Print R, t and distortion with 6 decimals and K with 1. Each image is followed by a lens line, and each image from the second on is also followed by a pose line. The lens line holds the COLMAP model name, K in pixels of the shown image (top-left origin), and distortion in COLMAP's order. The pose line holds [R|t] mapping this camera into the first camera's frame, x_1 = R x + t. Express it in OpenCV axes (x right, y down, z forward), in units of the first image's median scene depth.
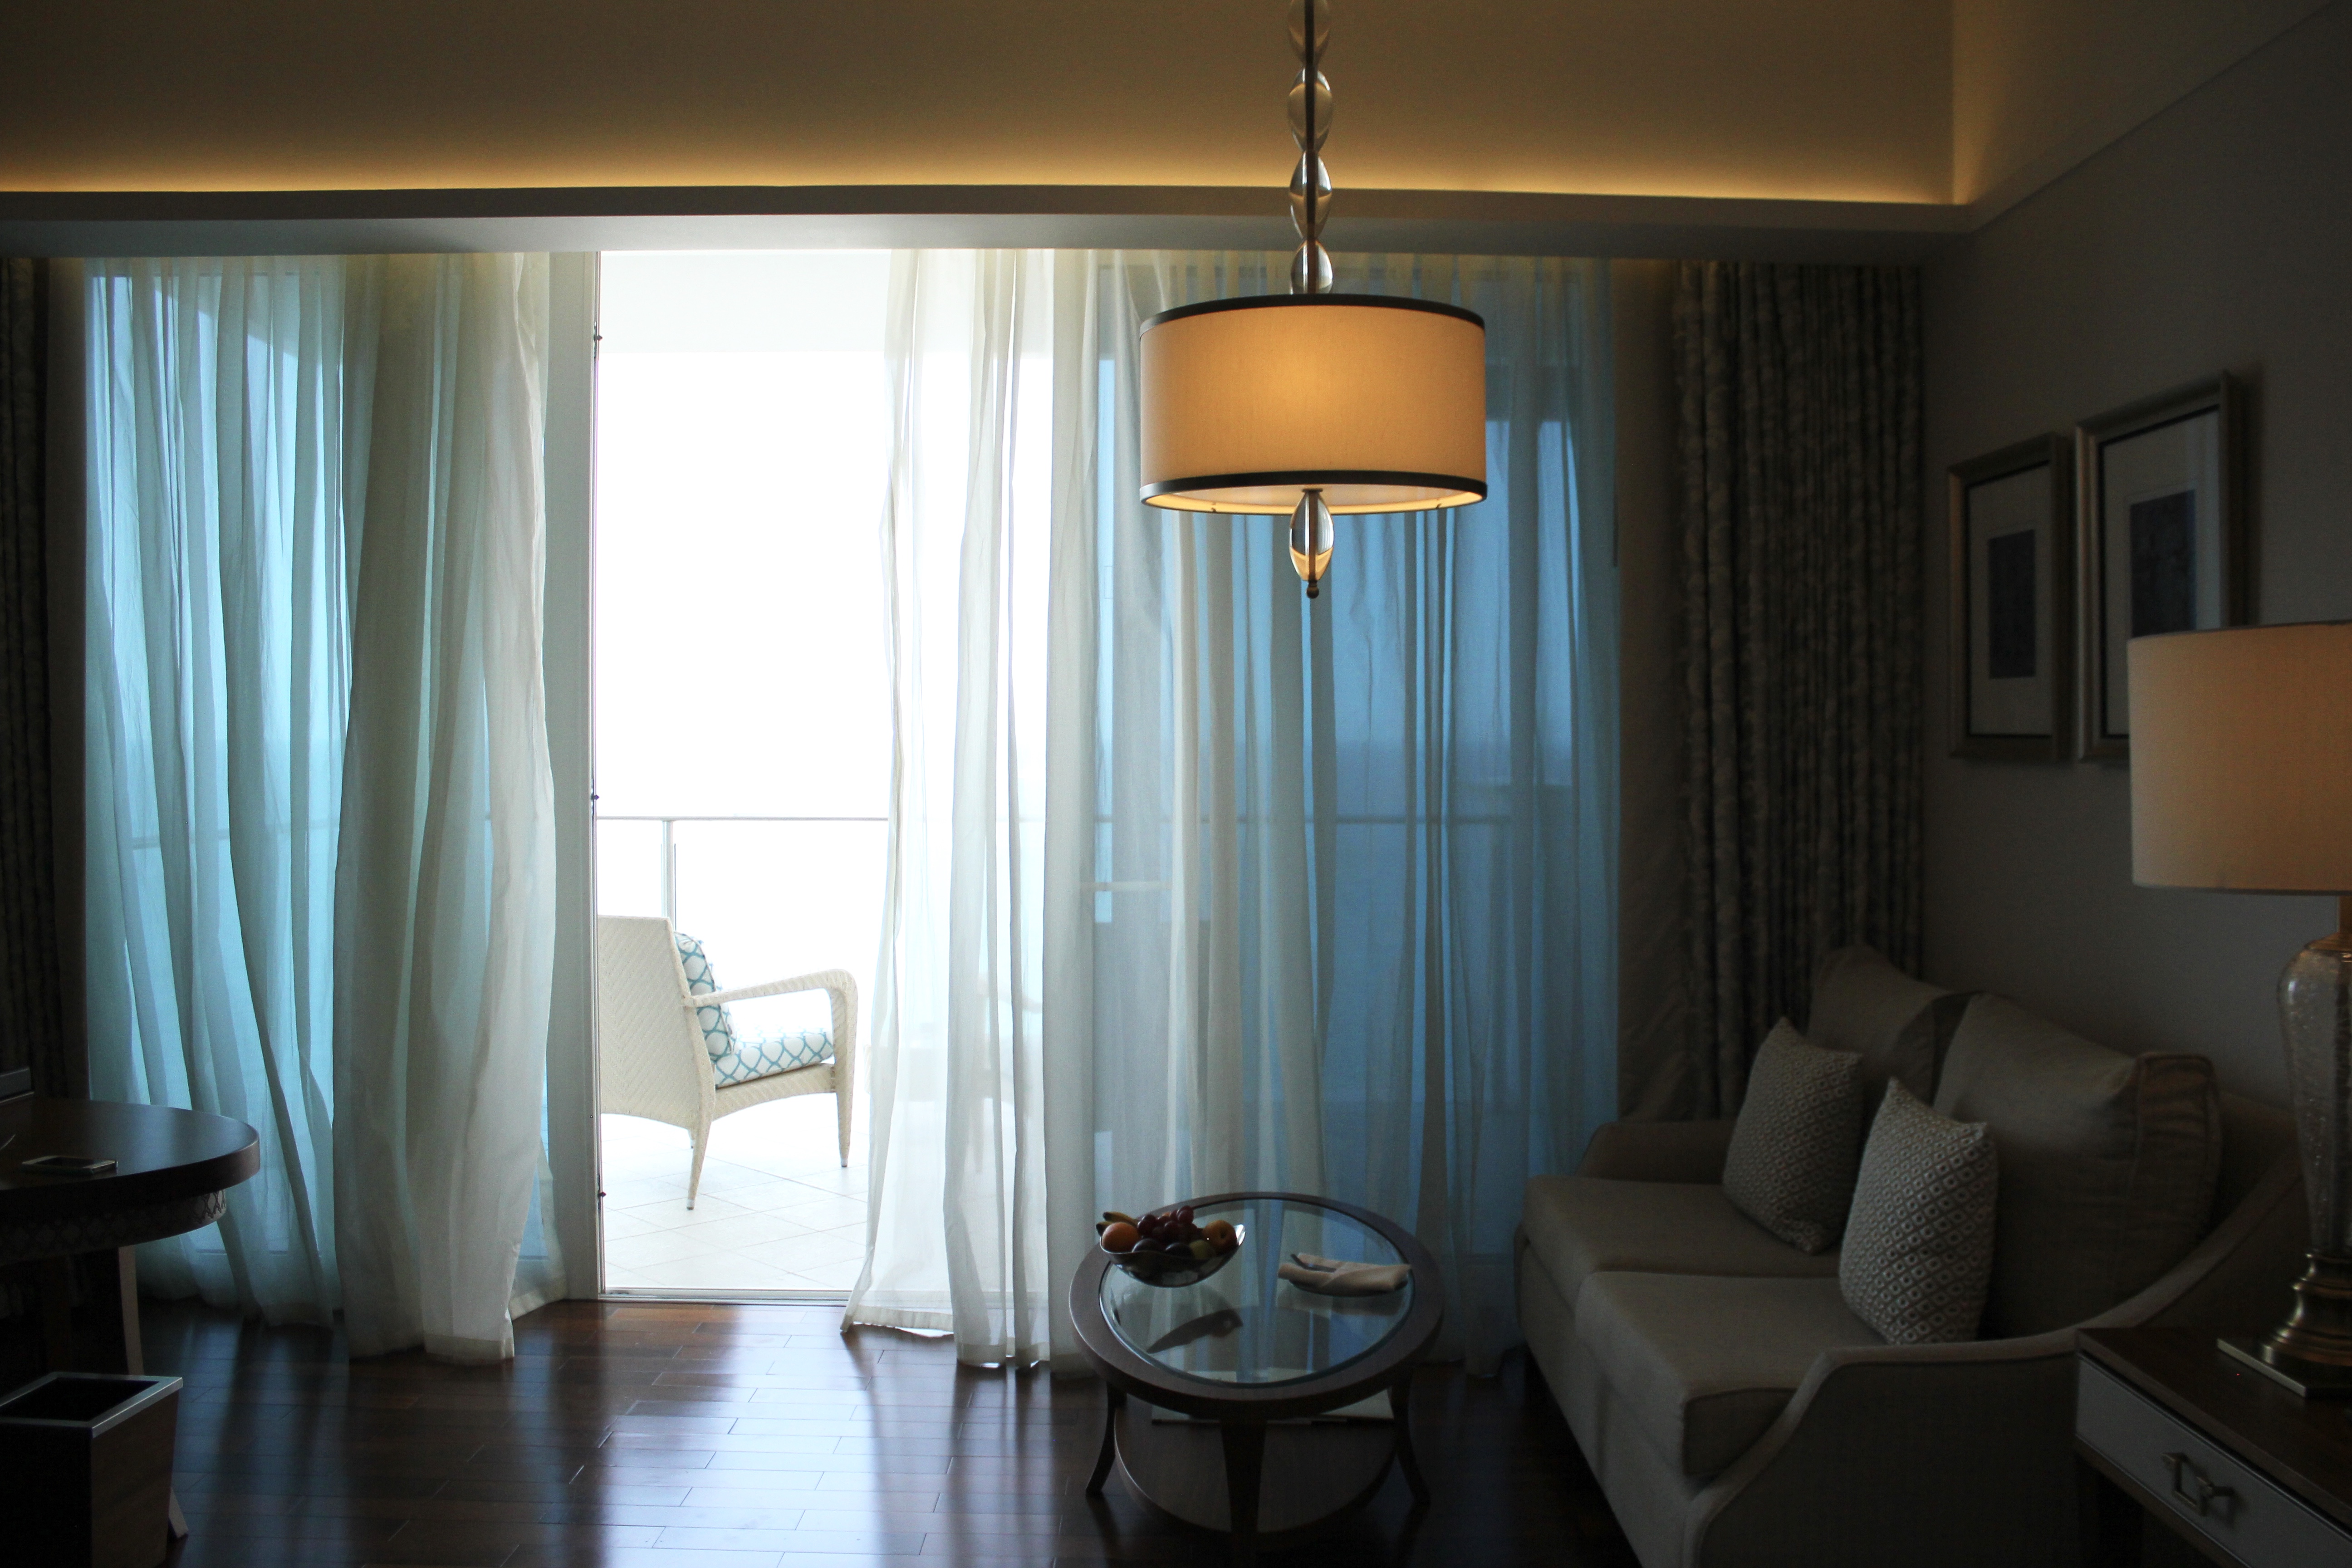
lens RADIAL K [[1993.4, 0, 1177.5], [0, 1993.4, 779.7], [0, 0, 1]] dist [-0.063756, 0.025557]
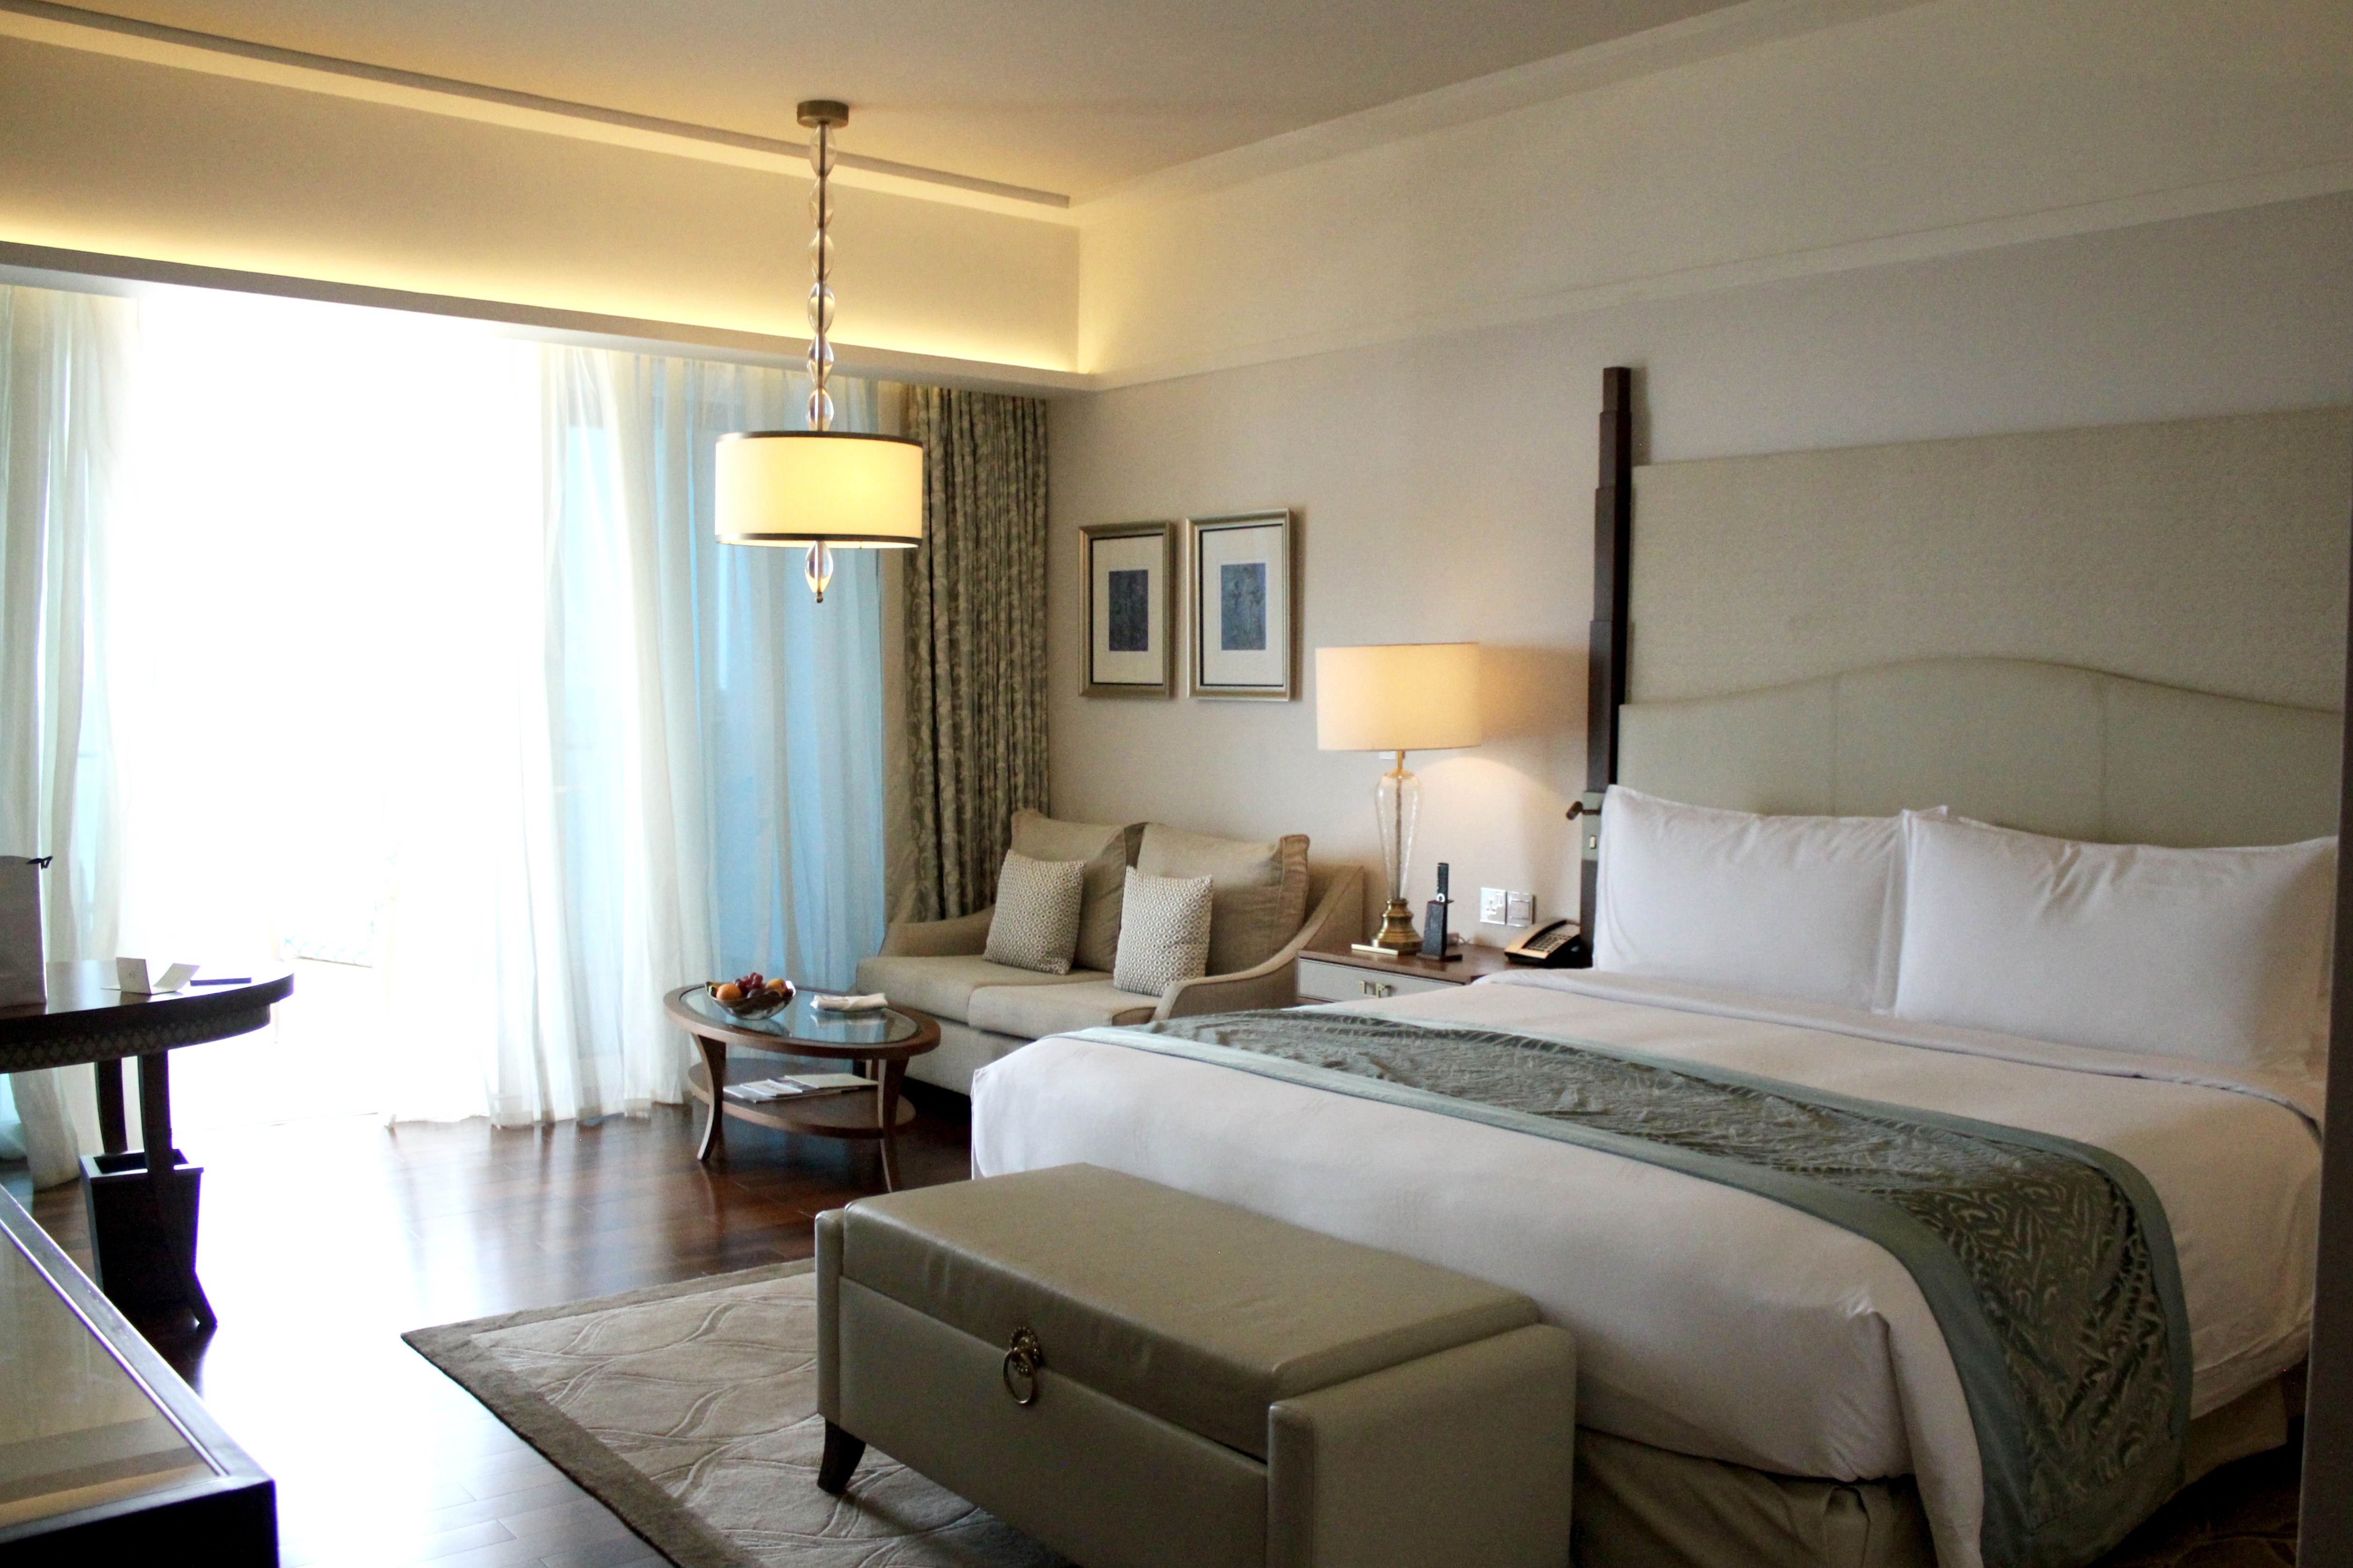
lens RADIAL K [[1994.0, 0, 1176.2], [0, 1994.0, 789.7], [0, 0, 1]] dist [-0.063756, 0.025557]
pose [[0.790196, -0.035027, 0.611853, -0.574054], [0.011515, 0.999038, 0.042321, -0.002125], [-0.612746, -0.026396, 0.789839, -0.399854]]
